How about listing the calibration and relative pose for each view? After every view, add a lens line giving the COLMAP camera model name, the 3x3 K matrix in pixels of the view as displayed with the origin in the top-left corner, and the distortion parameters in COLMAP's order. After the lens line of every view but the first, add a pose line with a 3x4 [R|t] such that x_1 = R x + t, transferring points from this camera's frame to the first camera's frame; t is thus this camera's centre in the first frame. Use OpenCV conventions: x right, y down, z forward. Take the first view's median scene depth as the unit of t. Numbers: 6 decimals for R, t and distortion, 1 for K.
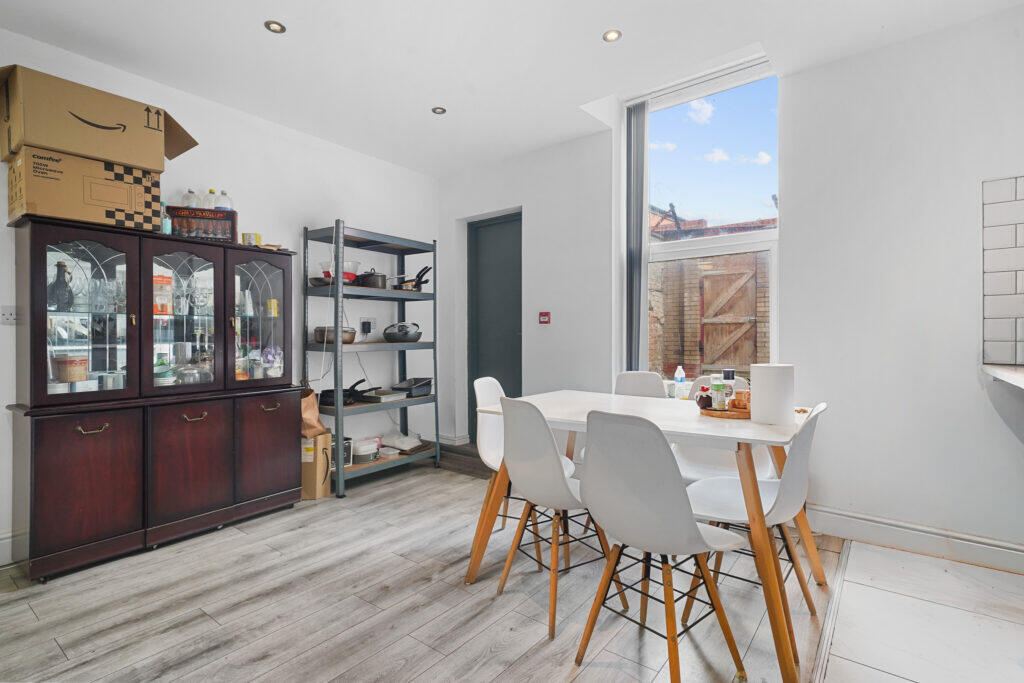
lens RADIAL K [[499.1, 0, 509.7], [0, 499.1, 336.6], [0, 0, 1]] dist [0.001139, 0.000021]
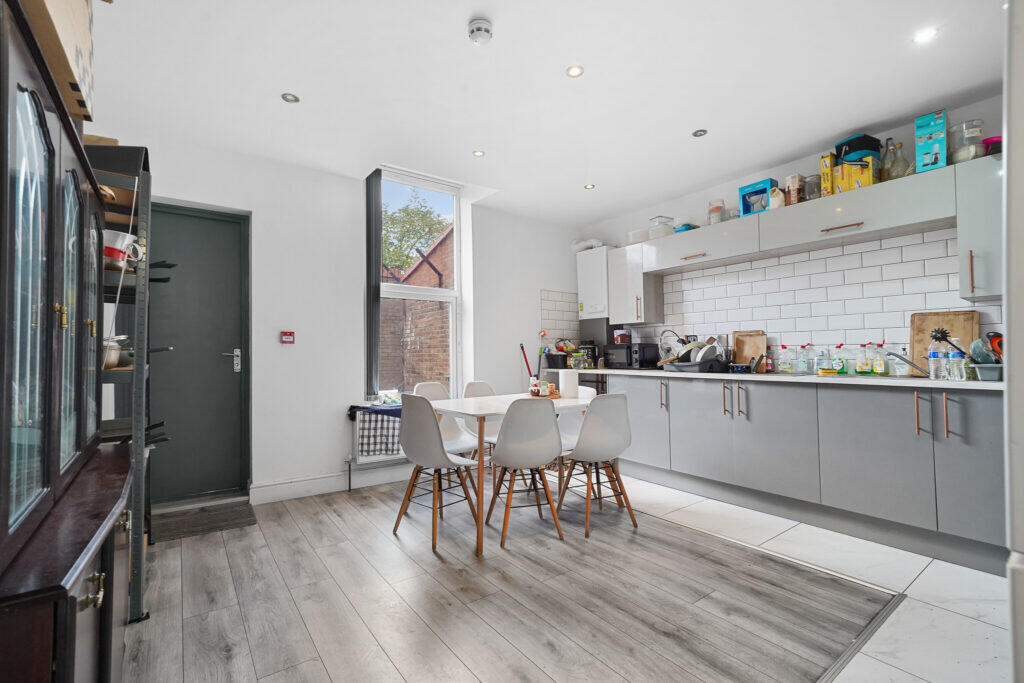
lens RADIAL K [[447.3, 0, 509.0], [0, 447.3, 345.3], [0, 0, 1]] dist [-0.001976, -0.000078]
pose [[0.266856, 0.025756, 0.963392, -0.841251], [0.003340, 0.999612, -0.027649, 0.003794], [-0.963731, 0.010596, 0.266666, 0.465247]]
